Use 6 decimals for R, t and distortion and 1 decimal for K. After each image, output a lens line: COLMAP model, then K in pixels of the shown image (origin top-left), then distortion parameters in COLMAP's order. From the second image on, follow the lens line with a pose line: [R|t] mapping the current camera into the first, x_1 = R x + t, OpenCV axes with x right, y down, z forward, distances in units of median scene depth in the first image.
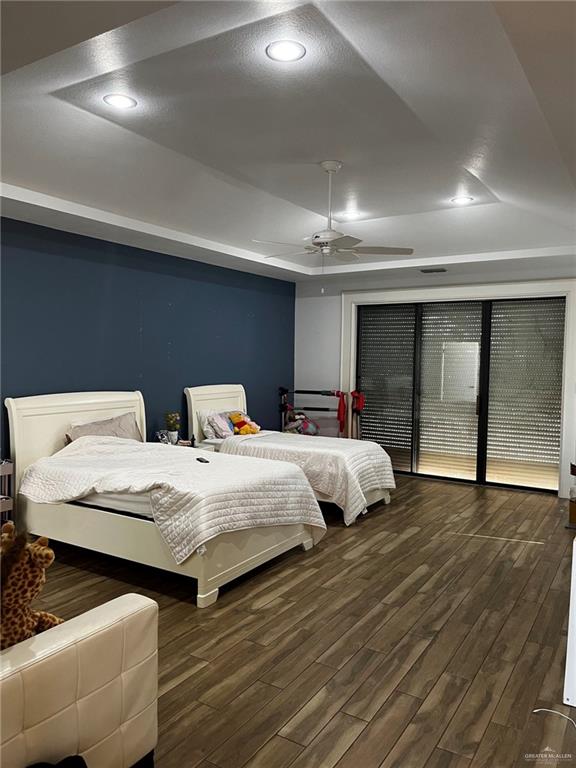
lens RADIAL K [[586.9, 0, 286.1], [0, 586.9, 386.0], [0, 0, 1]] dist [0.052492, -0.050046]
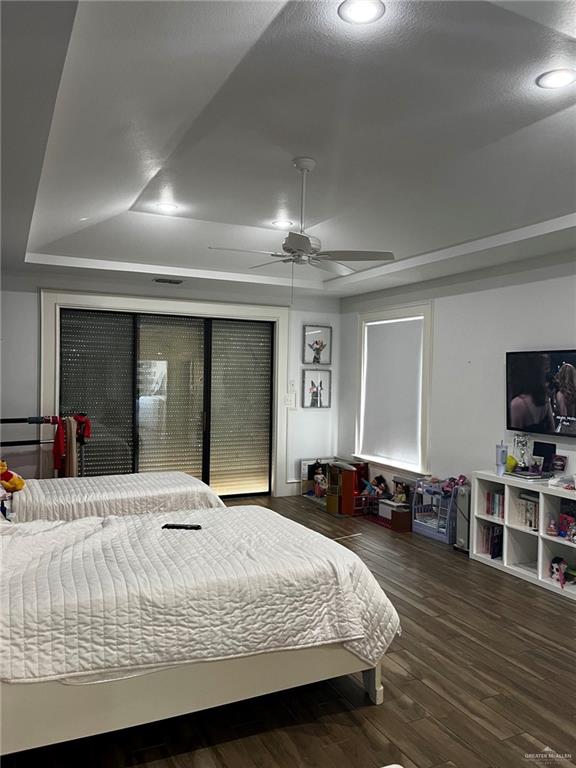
lens RADIAL K [[586.9, 0, 288.6], [0, 586.9, 382.7], [0, 0, 1]] dist [0.052492, -0.050046]
pose [[0.526845, -0.013106, 0.849860, -0.465027], [0.033837, 0.999412, -0.005564, -0.024054], [-0.849288, 0.031688, 0.526979, 0.364797]]
